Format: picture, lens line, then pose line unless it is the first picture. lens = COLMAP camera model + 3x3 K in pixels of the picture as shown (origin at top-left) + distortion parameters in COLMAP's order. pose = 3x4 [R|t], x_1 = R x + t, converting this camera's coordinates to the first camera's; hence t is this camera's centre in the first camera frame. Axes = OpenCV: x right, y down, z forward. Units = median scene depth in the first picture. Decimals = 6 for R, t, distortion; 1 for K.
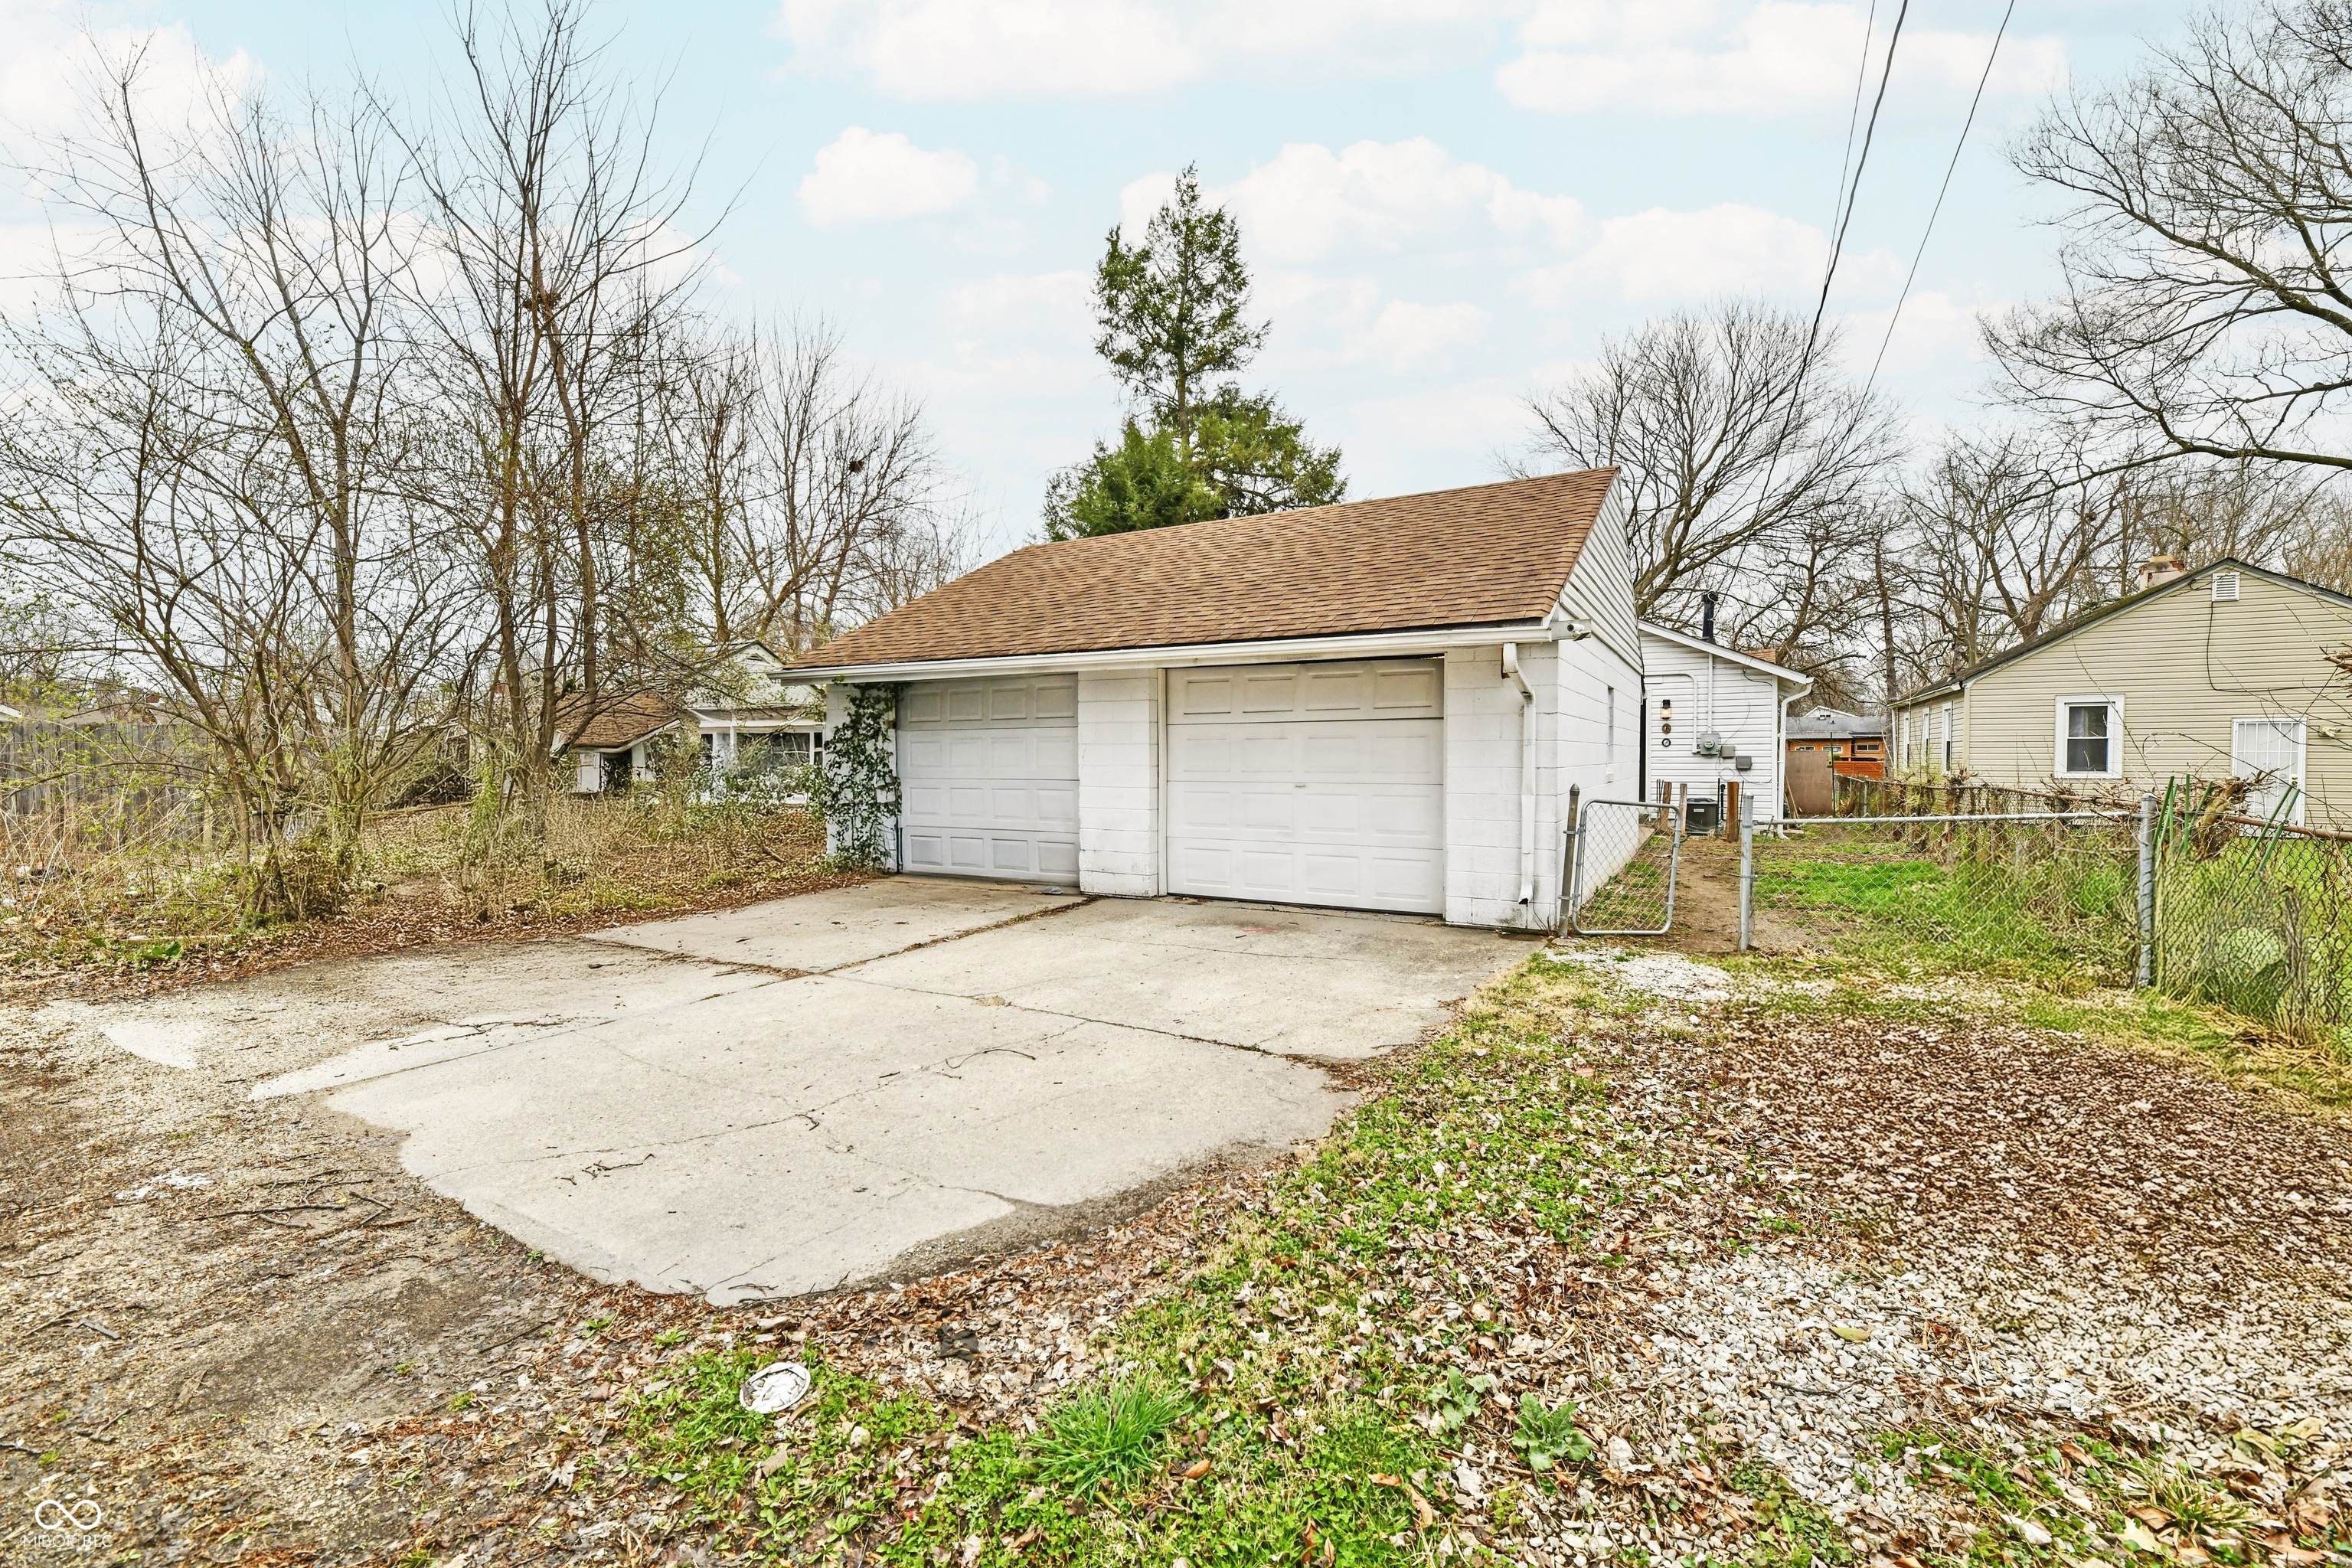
lens RADIAL K [[976.5, 0, 1190.7], [0, 976.5, 769.2], [0, 0, 1]] dist [0.001596, -0.004269]
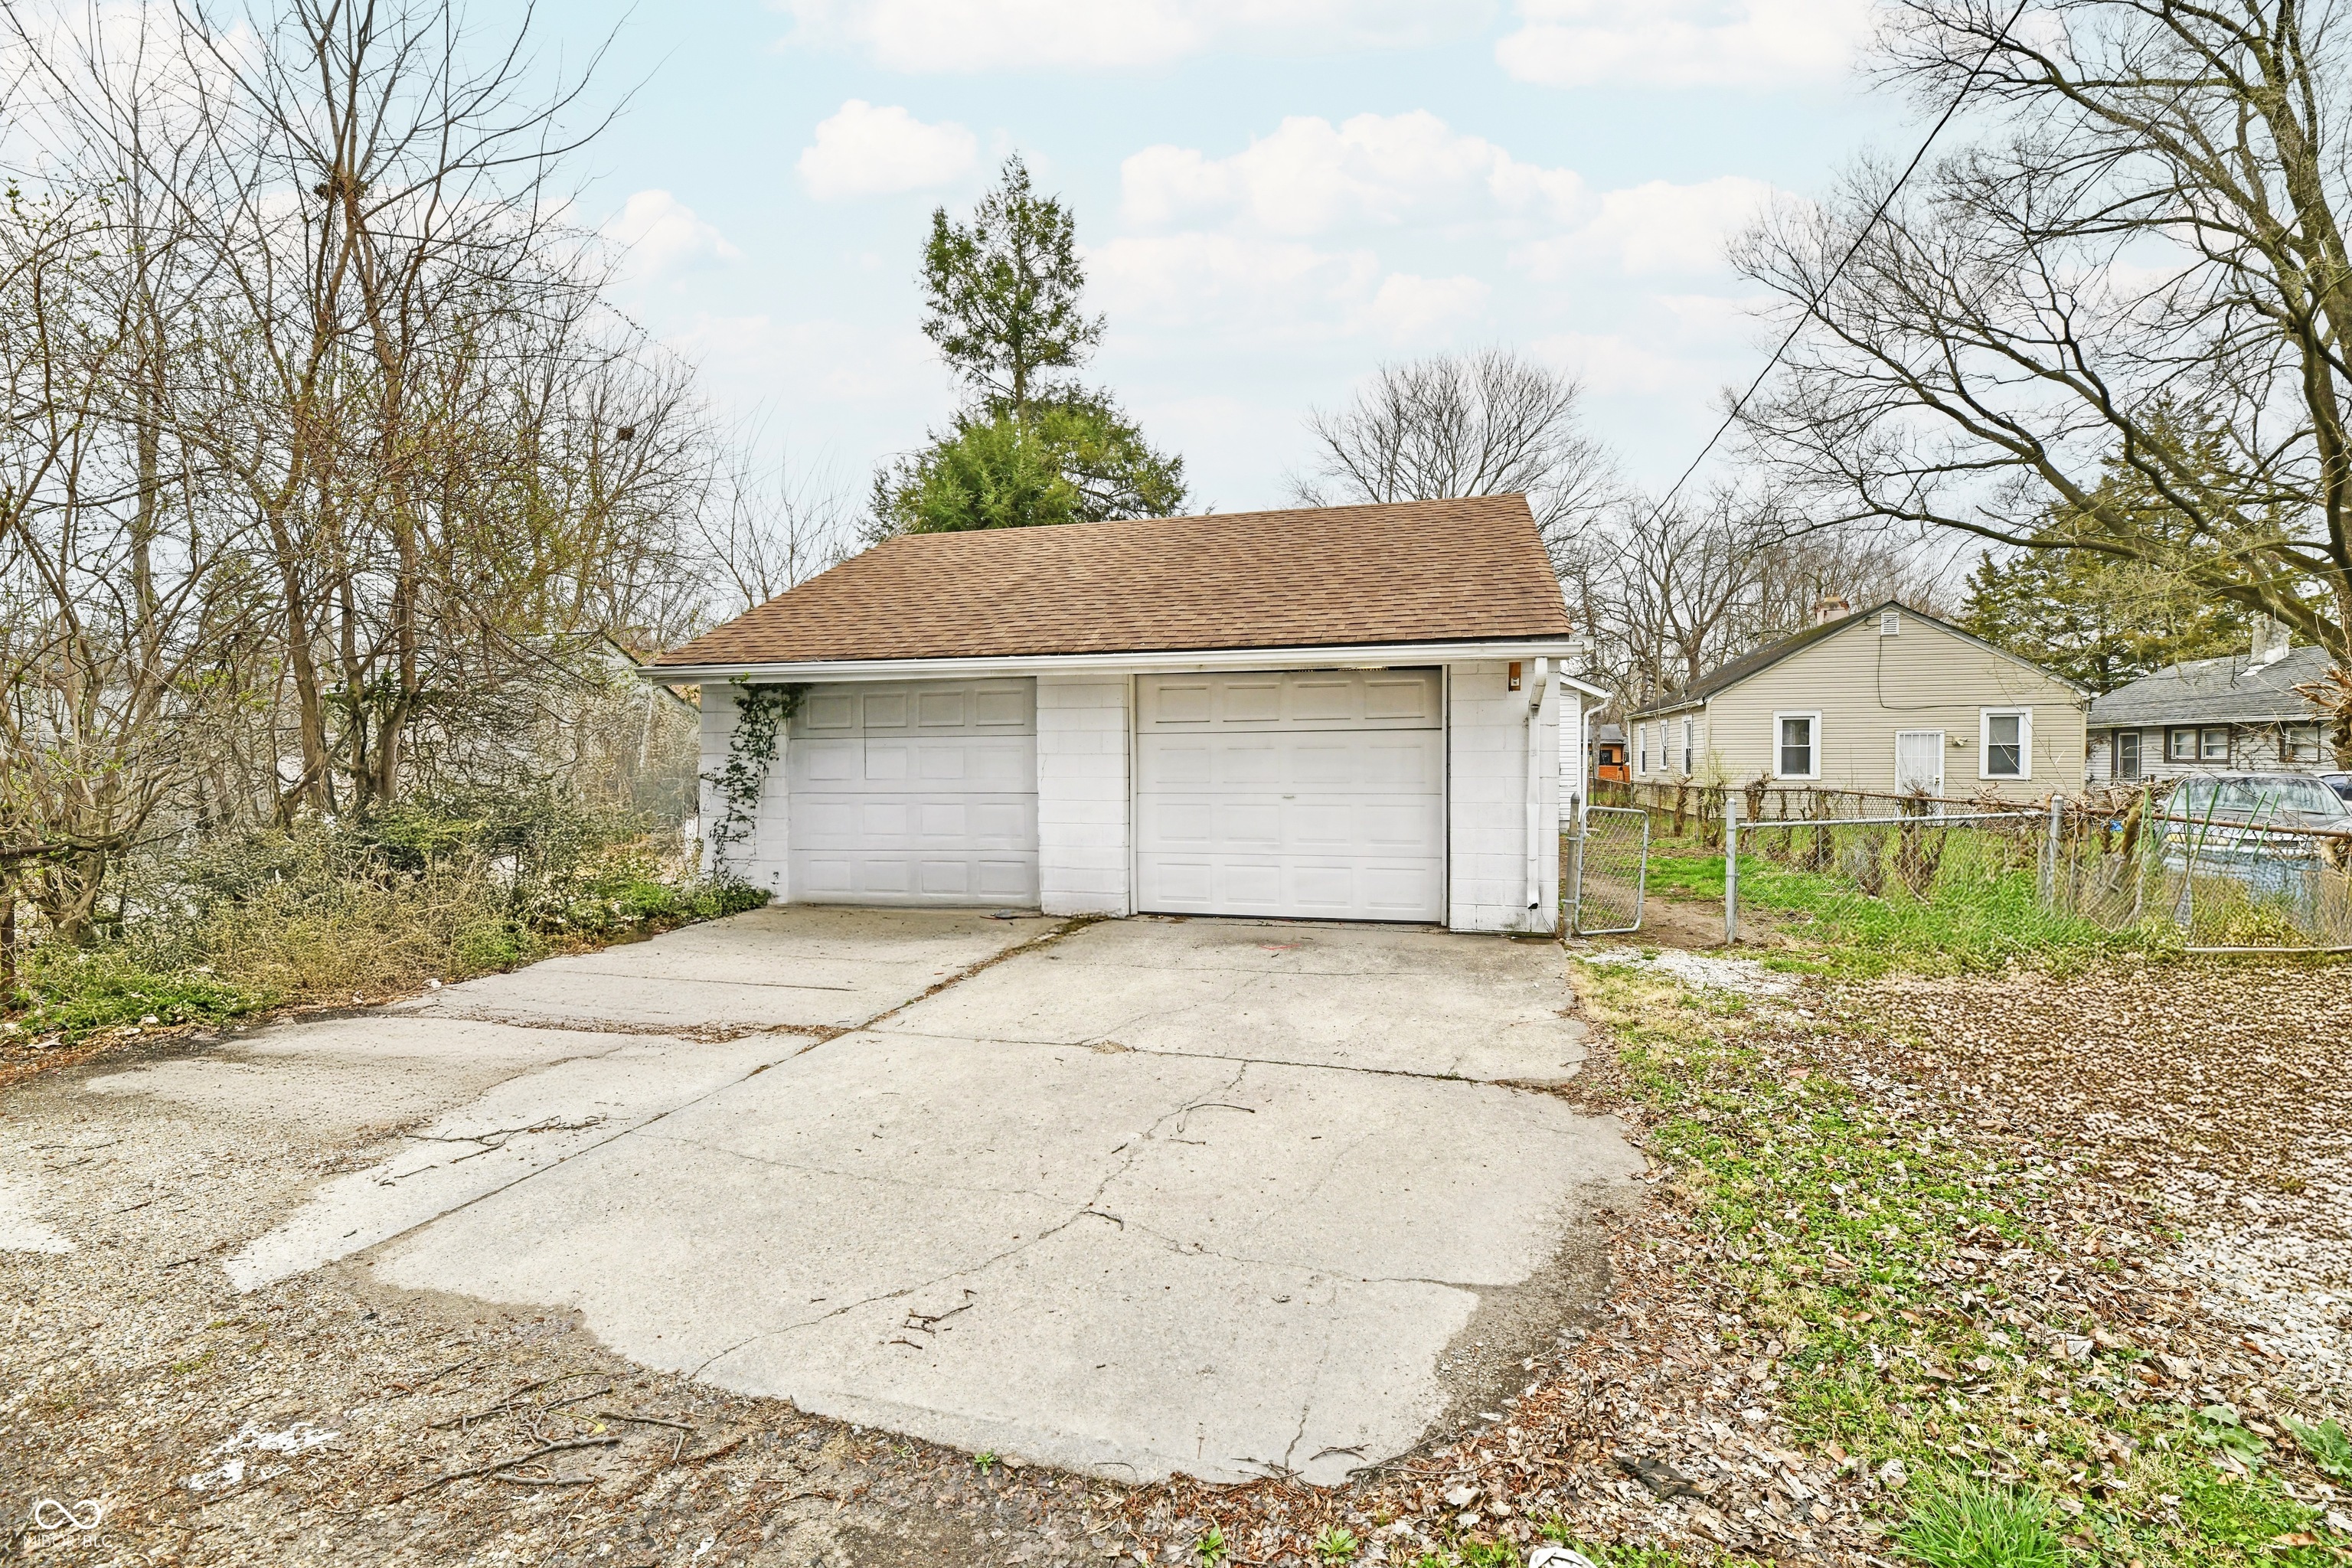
lens RADIAL K [[976.5, 0, 1184.8], [0, 976.5, 764.8], [0, 0, 1]] dist [0.001596, -0.004269]
pose [[0.964480, -0.004272, 0.264123, -0.207457], [0.007051, 0.999929, -0.009575, -0.005441], [-0.264063, 0.011097, 0.964442, 0.070111]]
